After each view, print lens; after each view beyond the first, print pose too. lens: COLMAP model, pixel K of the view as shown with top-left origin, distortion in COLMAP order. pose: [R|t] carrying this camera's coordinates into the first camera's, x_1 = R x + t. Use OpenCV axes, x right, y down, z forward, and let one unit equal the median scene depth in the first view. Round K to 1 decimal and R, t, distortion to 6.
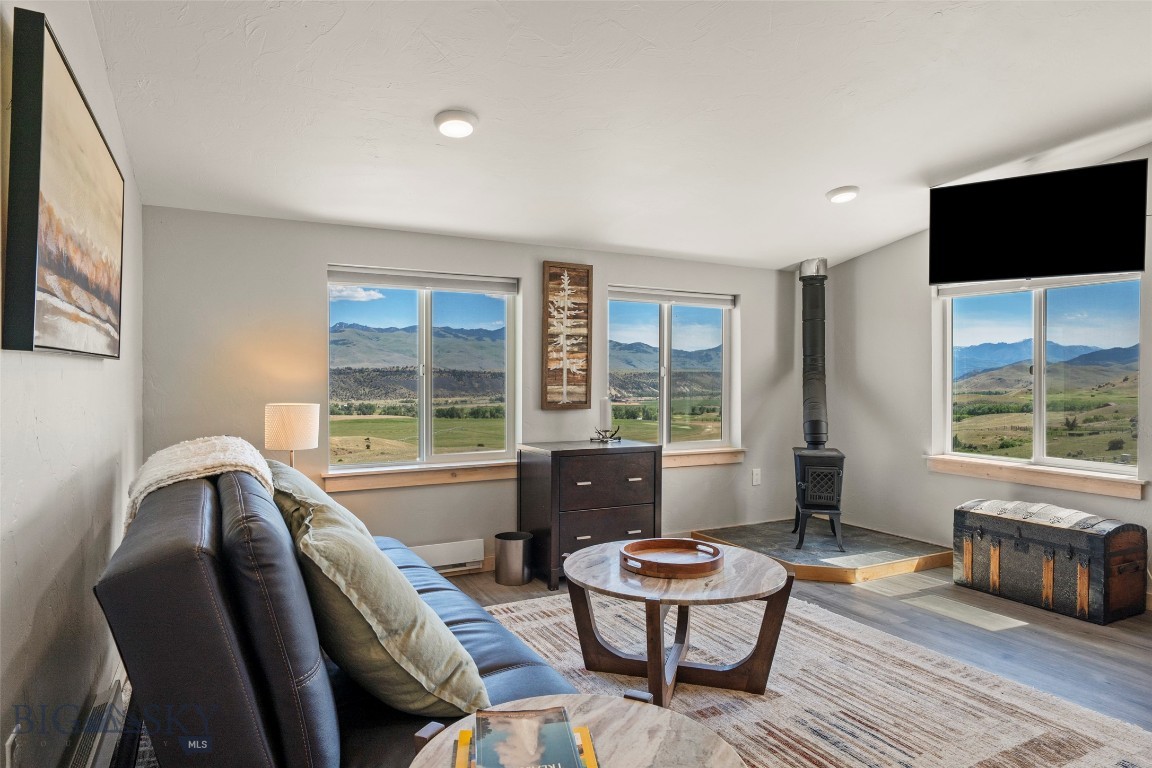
lens RADIAL K [[678.4, 0, 567.1], [0, 678.4, 380.7], [0, 0, 1]] dist [0.002508, 0.000105]
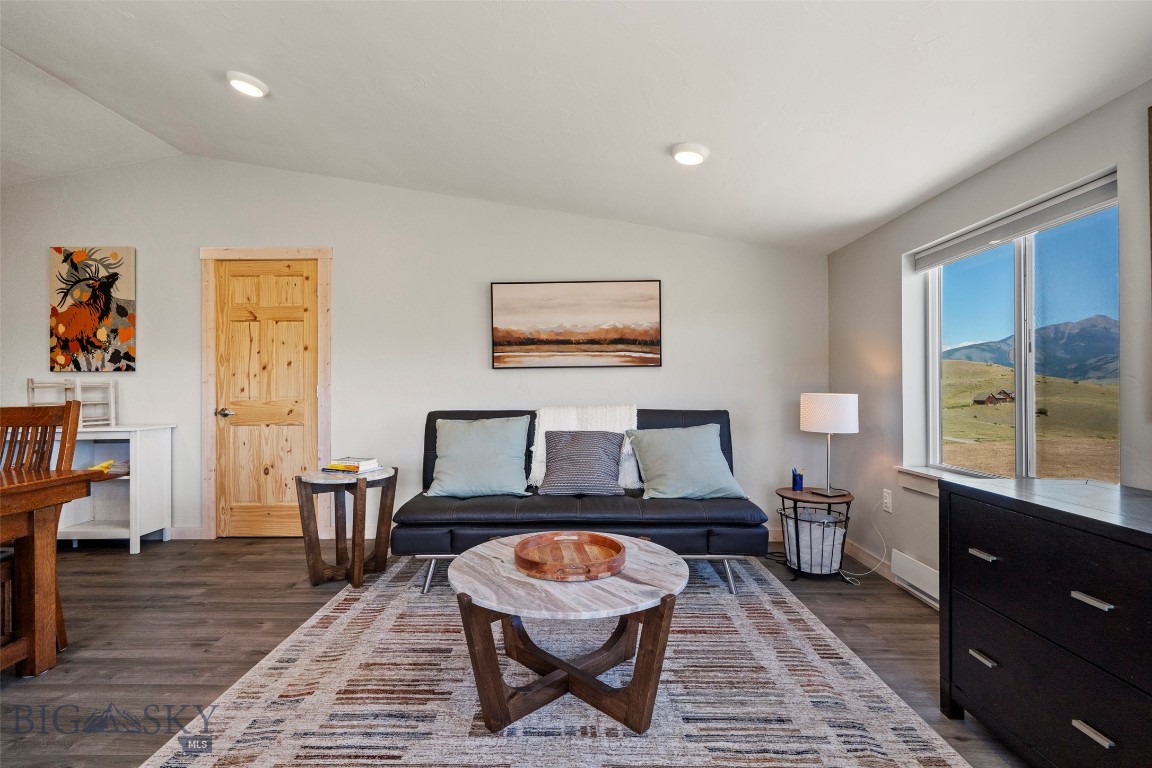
lens RADIAL K [[531.3, 0, 577.1], [0, 531.3, 384.0], [0, 0, 1]] dist [0.000094, -0.000837]
pose [[-0.468432, -0.007076, -0.883471, 0.476564], [-0.001124, 0.999972, -0.007413, 0.018631], [0.883499, -0.002480, -0.468427, 0.811436]]
